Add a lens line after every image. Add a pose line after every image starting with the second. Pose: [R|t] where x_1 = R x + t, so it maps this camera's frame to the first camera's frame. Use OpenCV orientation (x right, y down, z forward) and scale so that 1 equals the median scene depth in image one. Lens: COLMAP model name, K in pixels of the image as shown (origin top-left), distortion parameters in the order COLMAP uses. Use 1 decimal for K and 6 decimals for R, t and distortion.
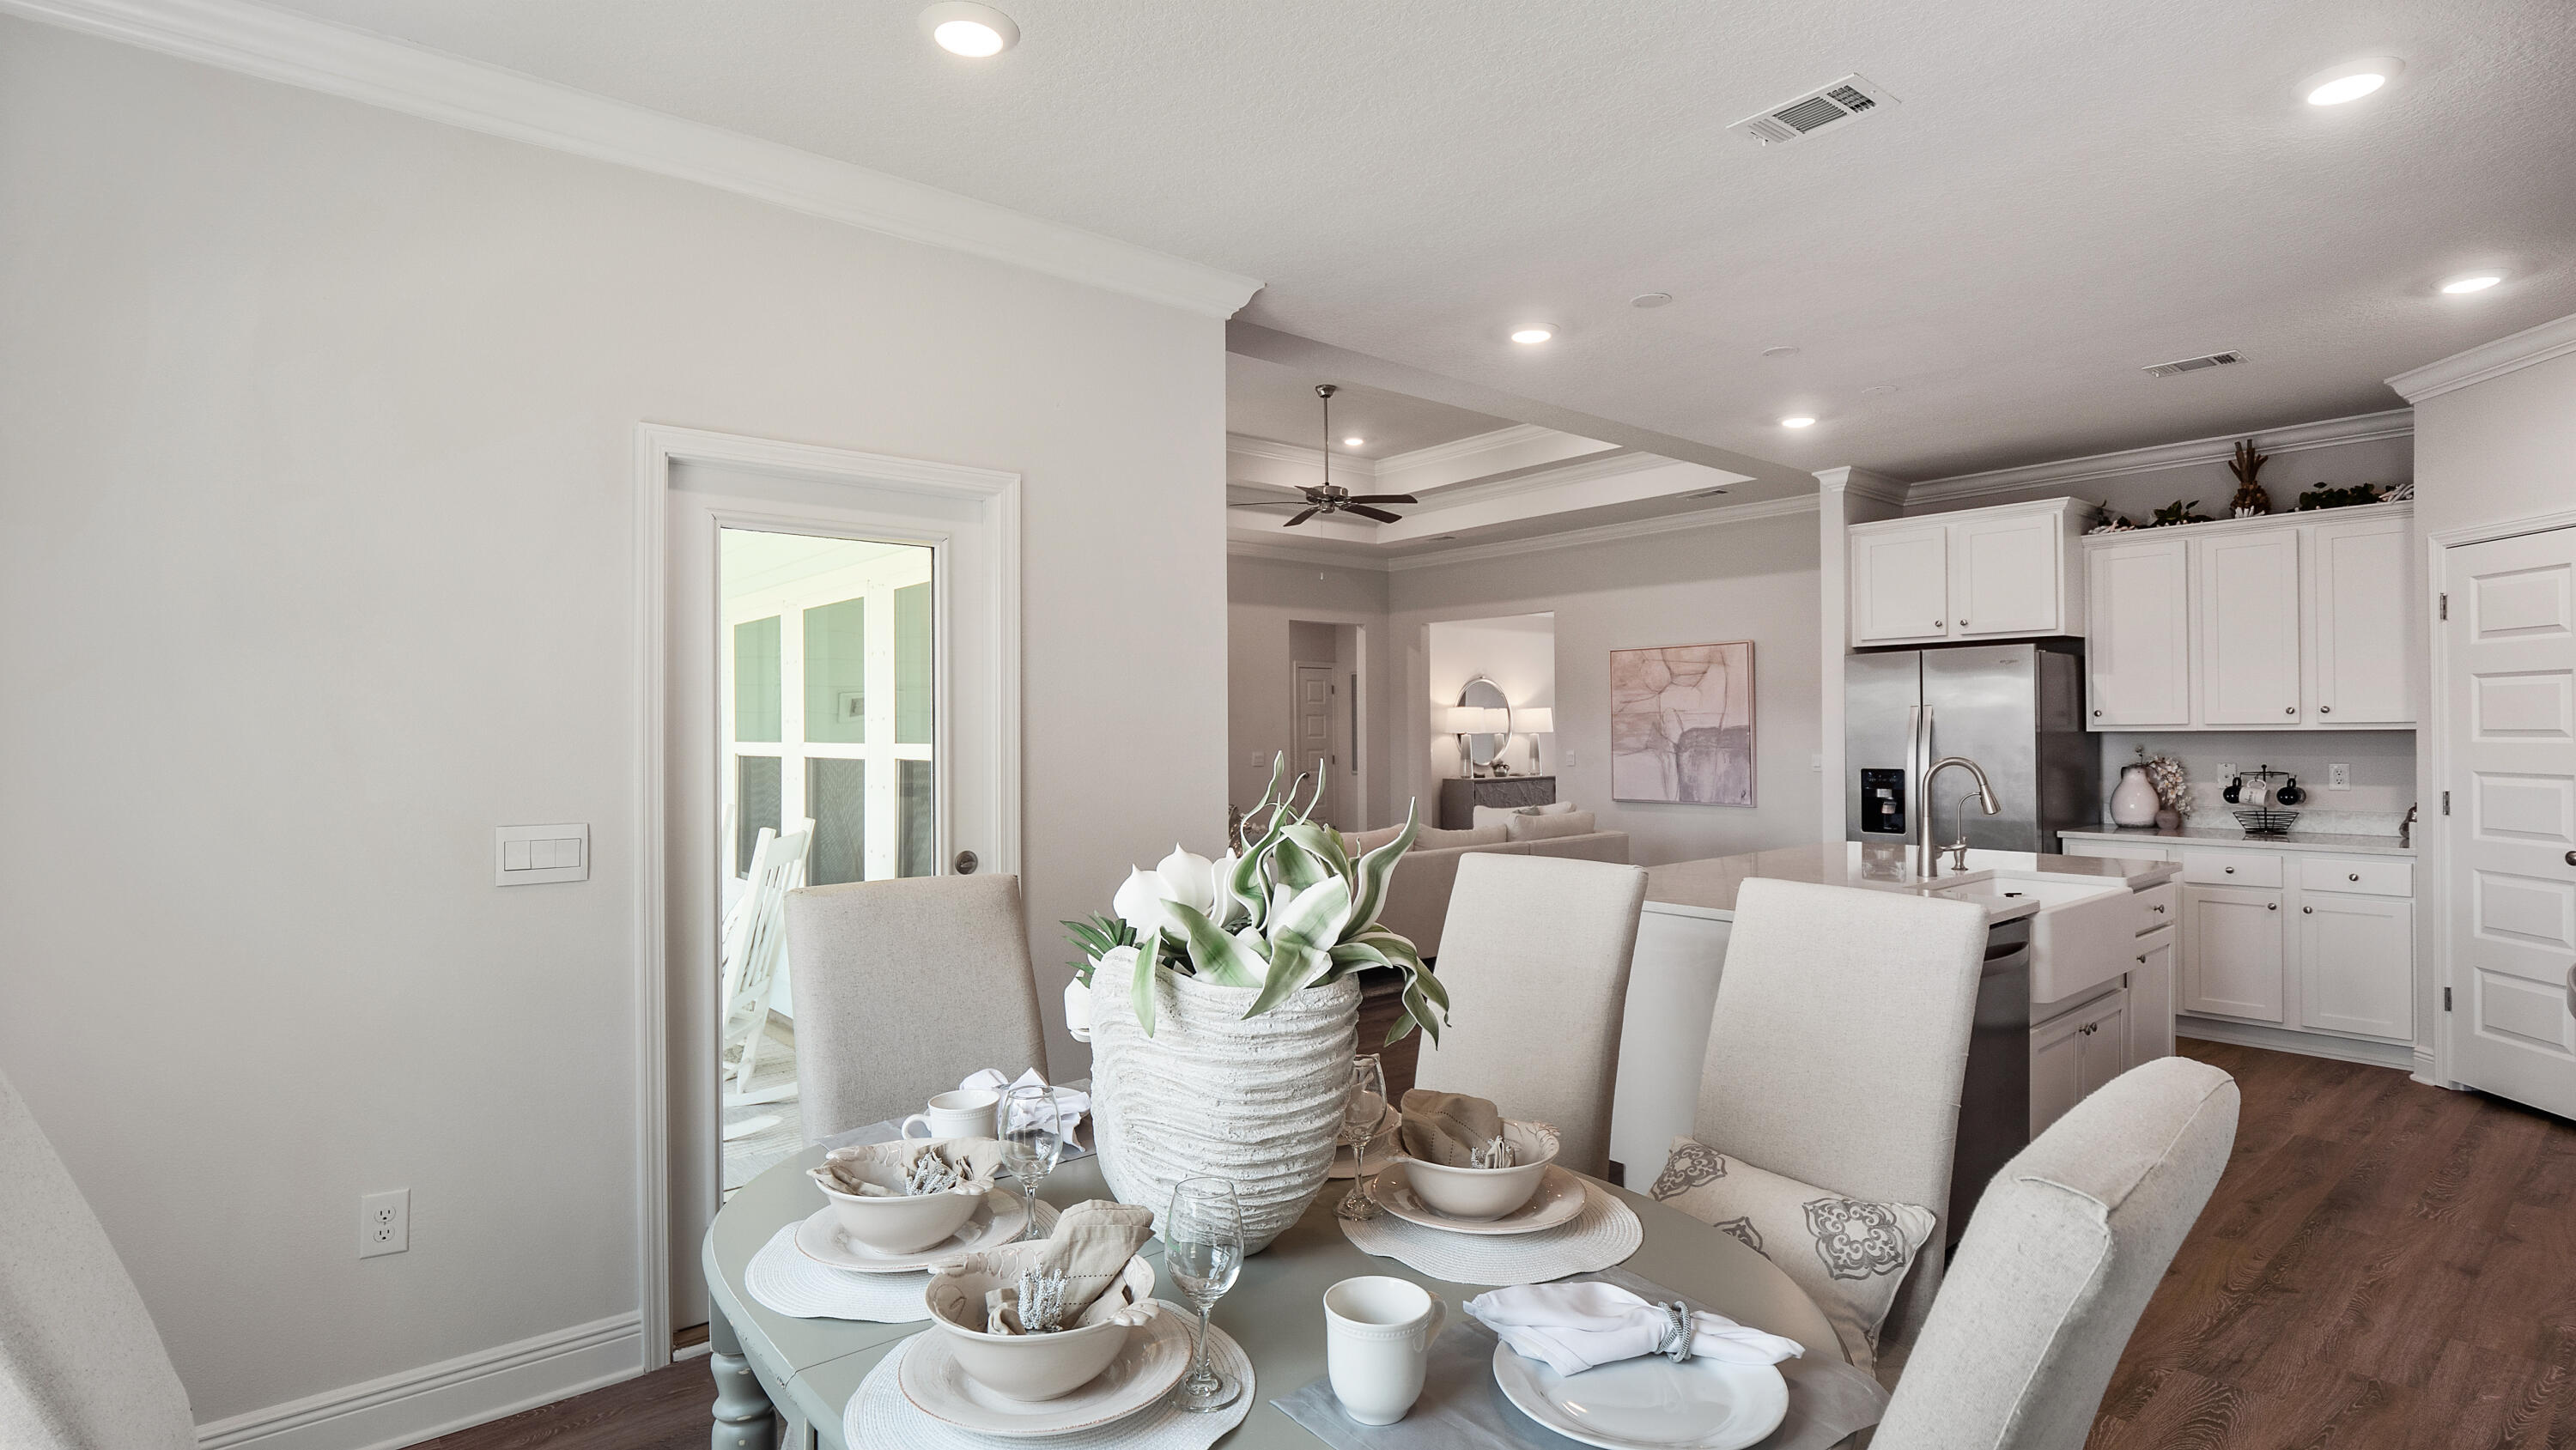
lens RADIAL K [[1252.4, 0, 1298.7], [0, 1252.4, 720.7], [0, 0, 1]] dist [-0.001339, -0.011732]
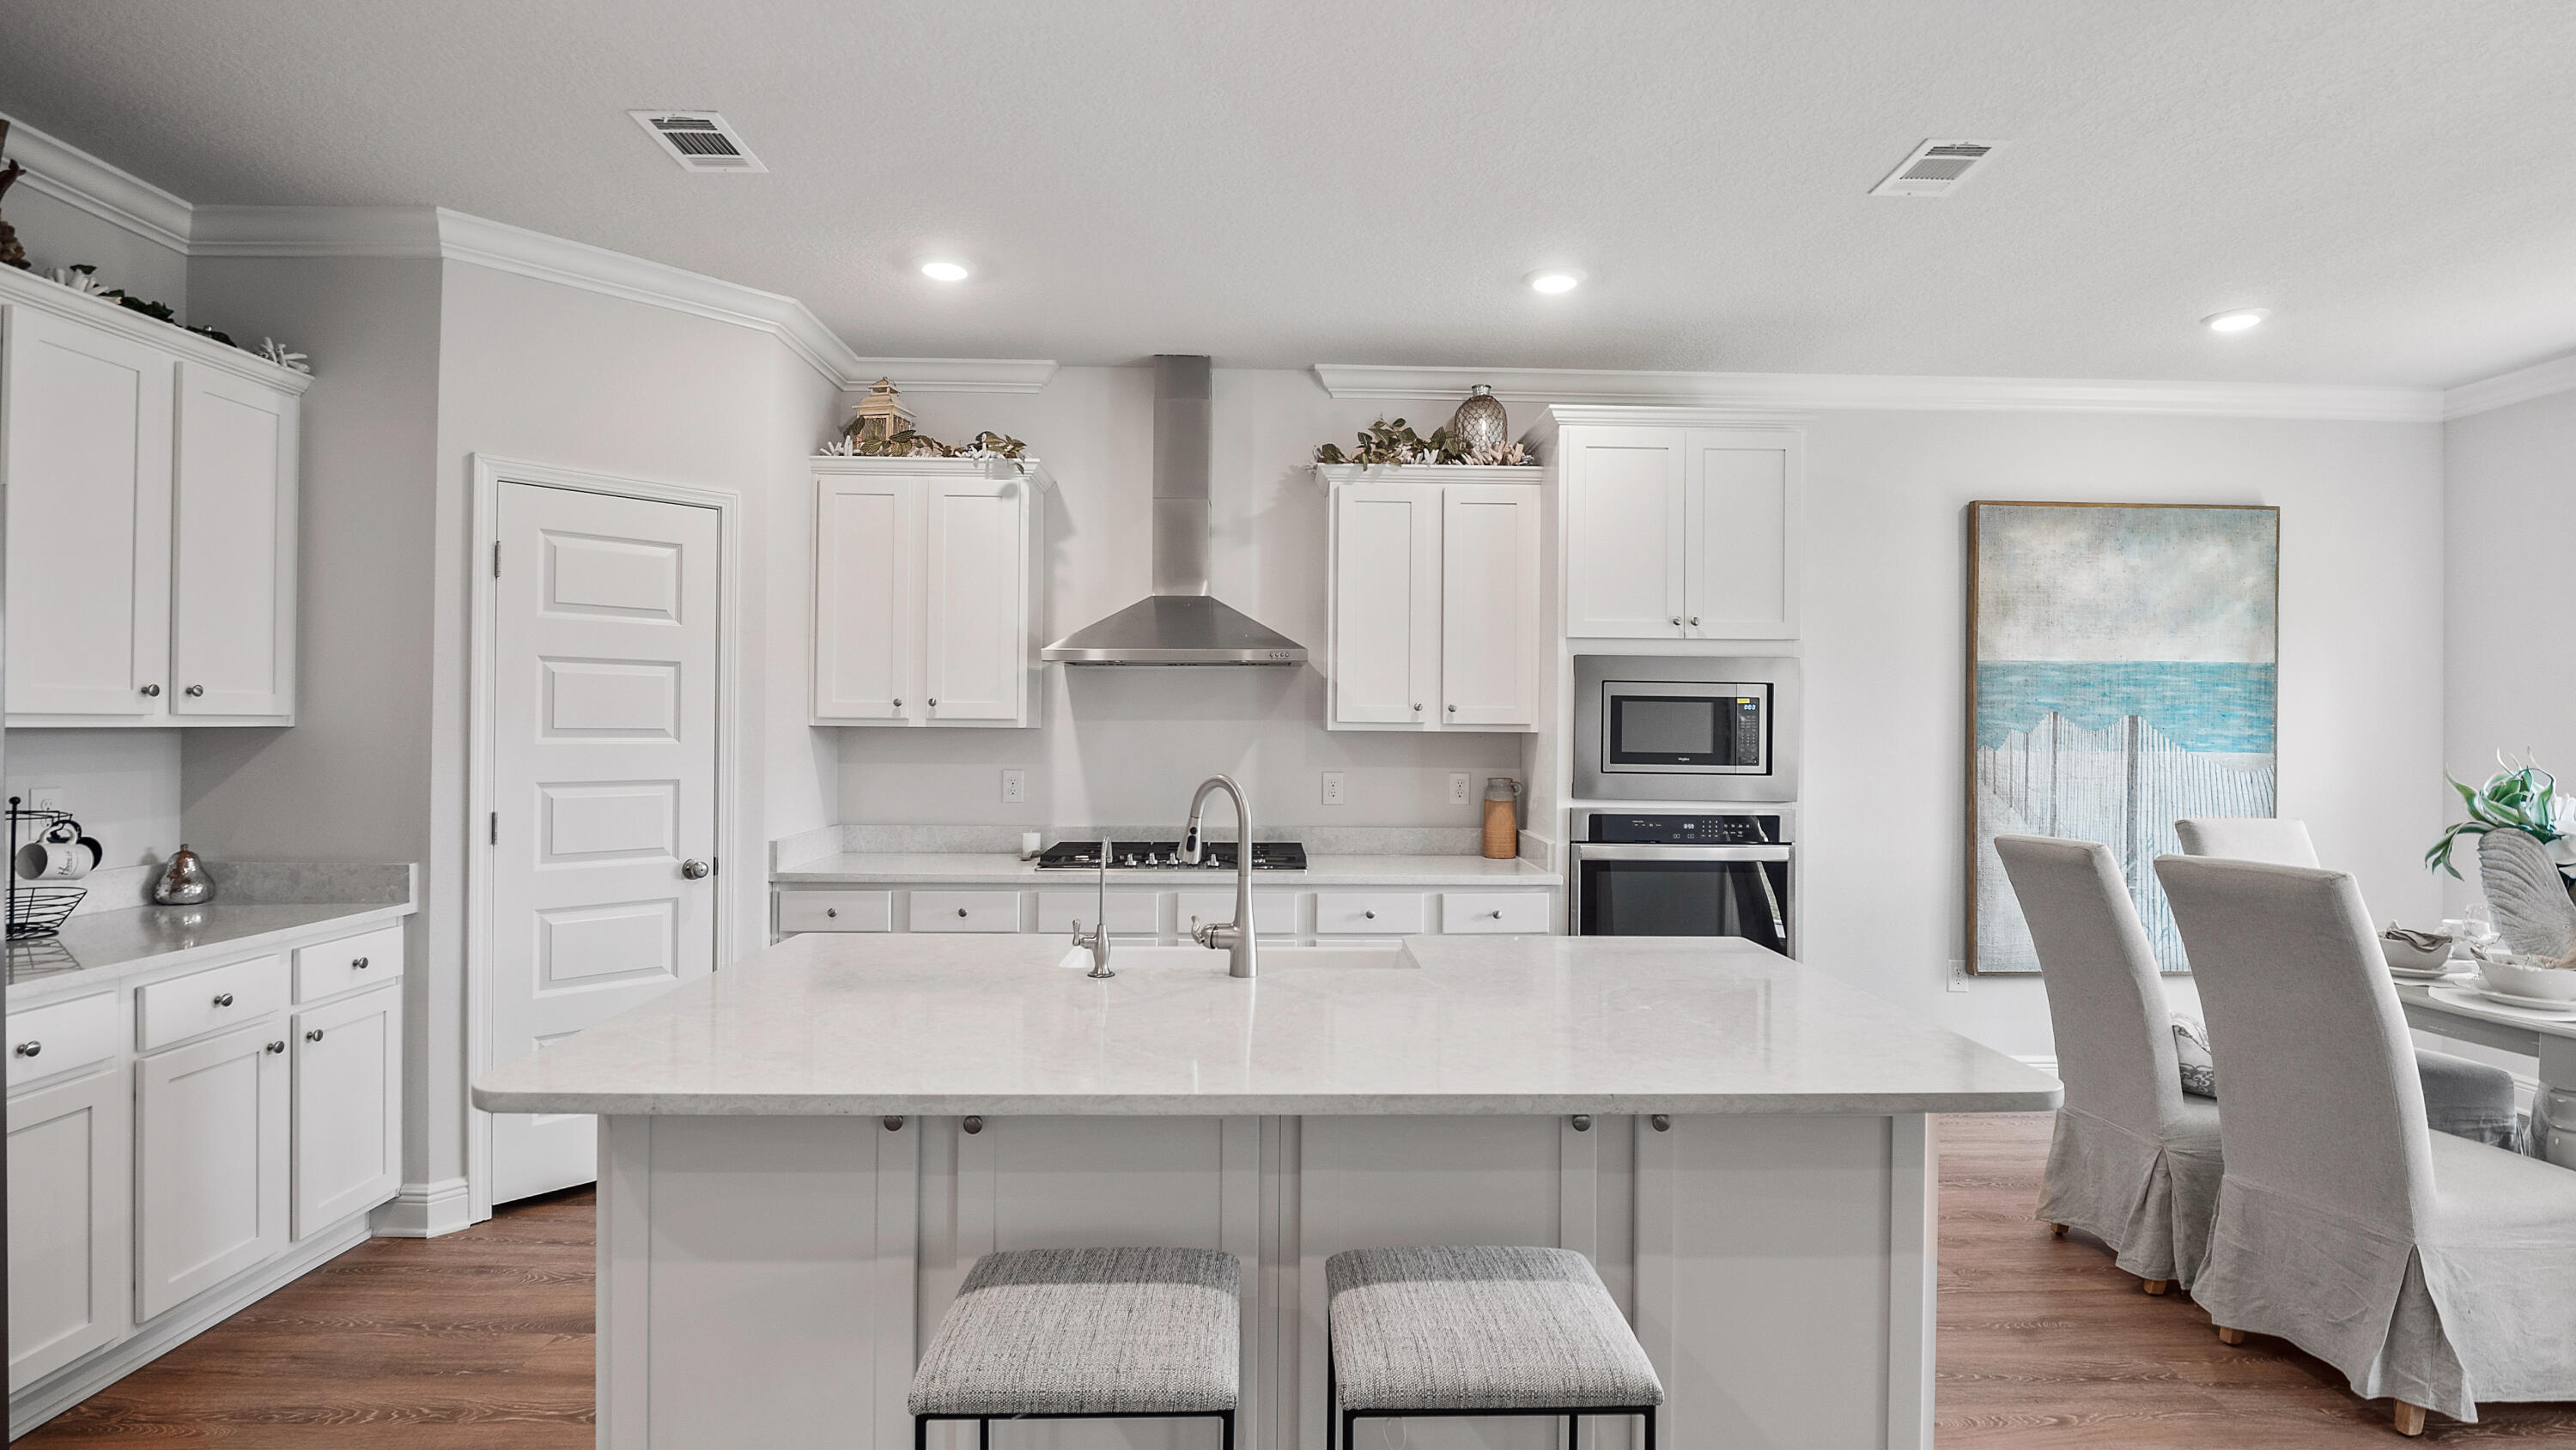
lens RADIAL K [[1252.4, 0, 1298.7], [0, 1252.4, 720.7], [0, 0, 1]] dist [-0.001339, -0.011732]
pose [[-0.778566, 0.002872, 0.627557, 0.074832], [-0.008366, 0.999853, -0.014955, 0.007885], [-0.627507, -0.016894, -0.778427, 1.011157]]
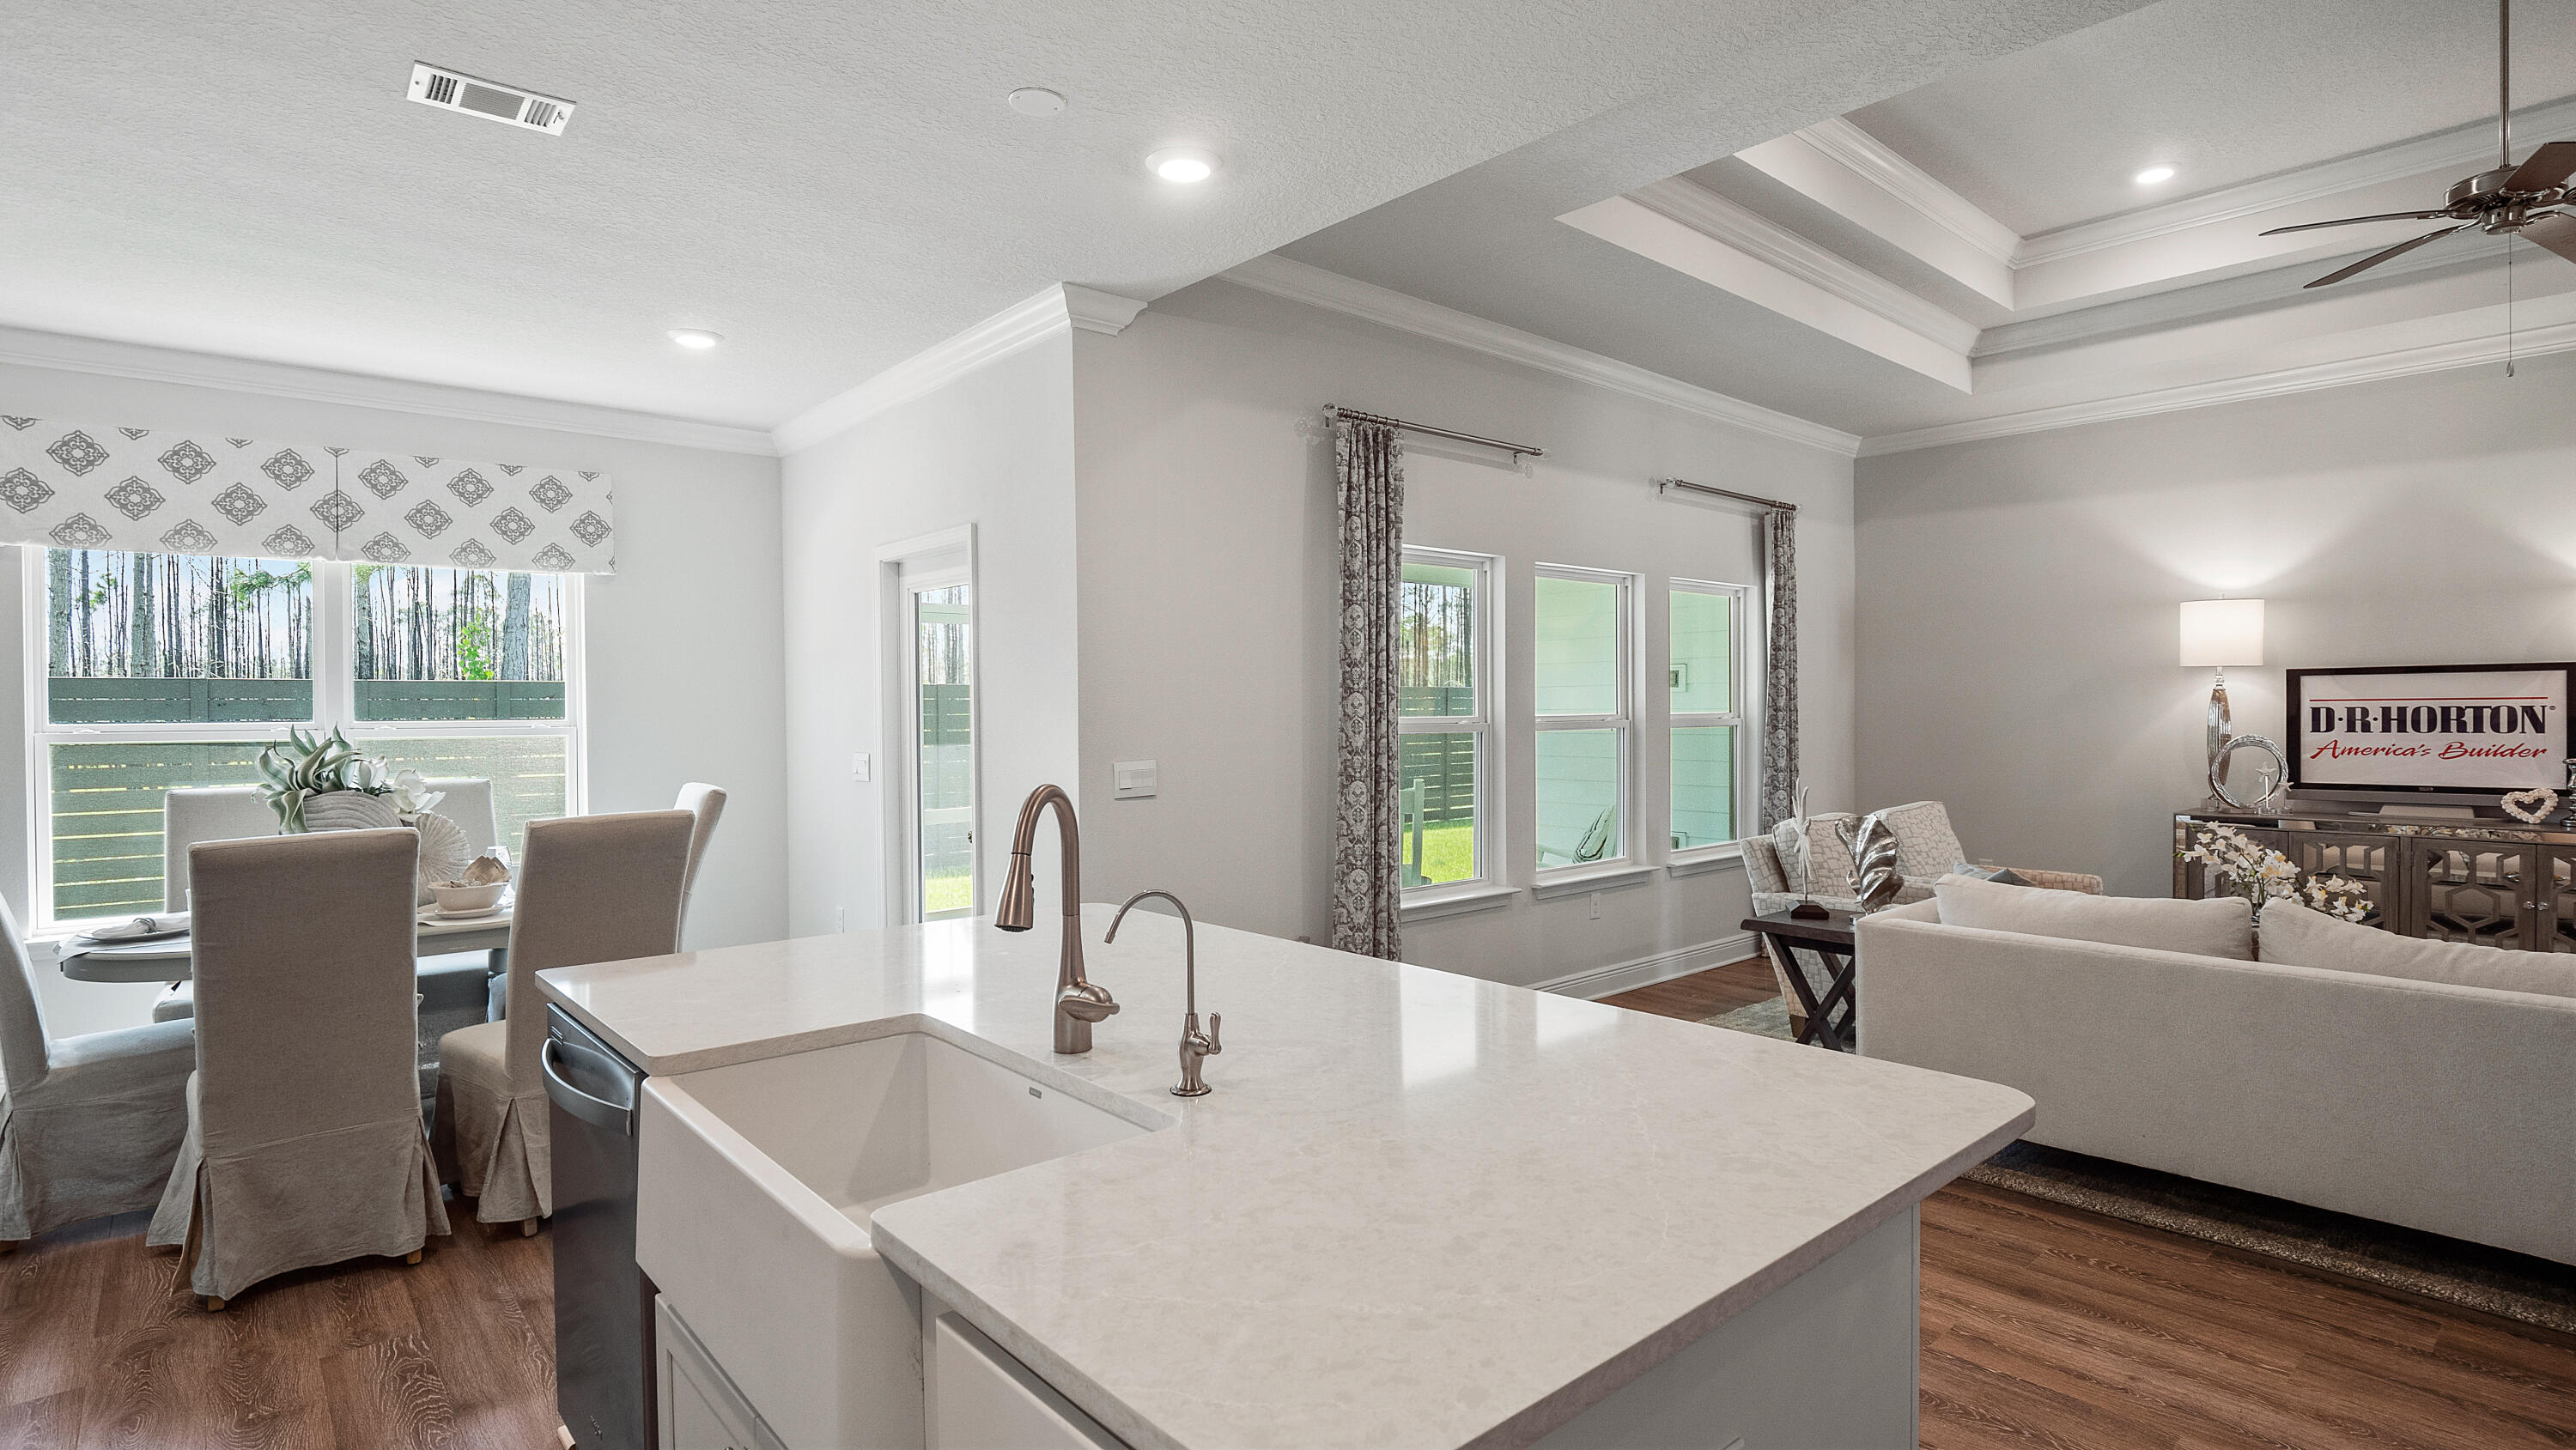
lens RADIAL K [[1252.4, 0, 1298.7], [0, 1252.4, 720.7], [0, 0, 1]] dist [-0.001339, -0.011732]
pose [[0.013117, 0.010875, -0.999855, 0.628503], [0.013859, 0.999843, 0.011056, 0.002400], [0.999818, -0.014002, 0.012964, 0.769757]]
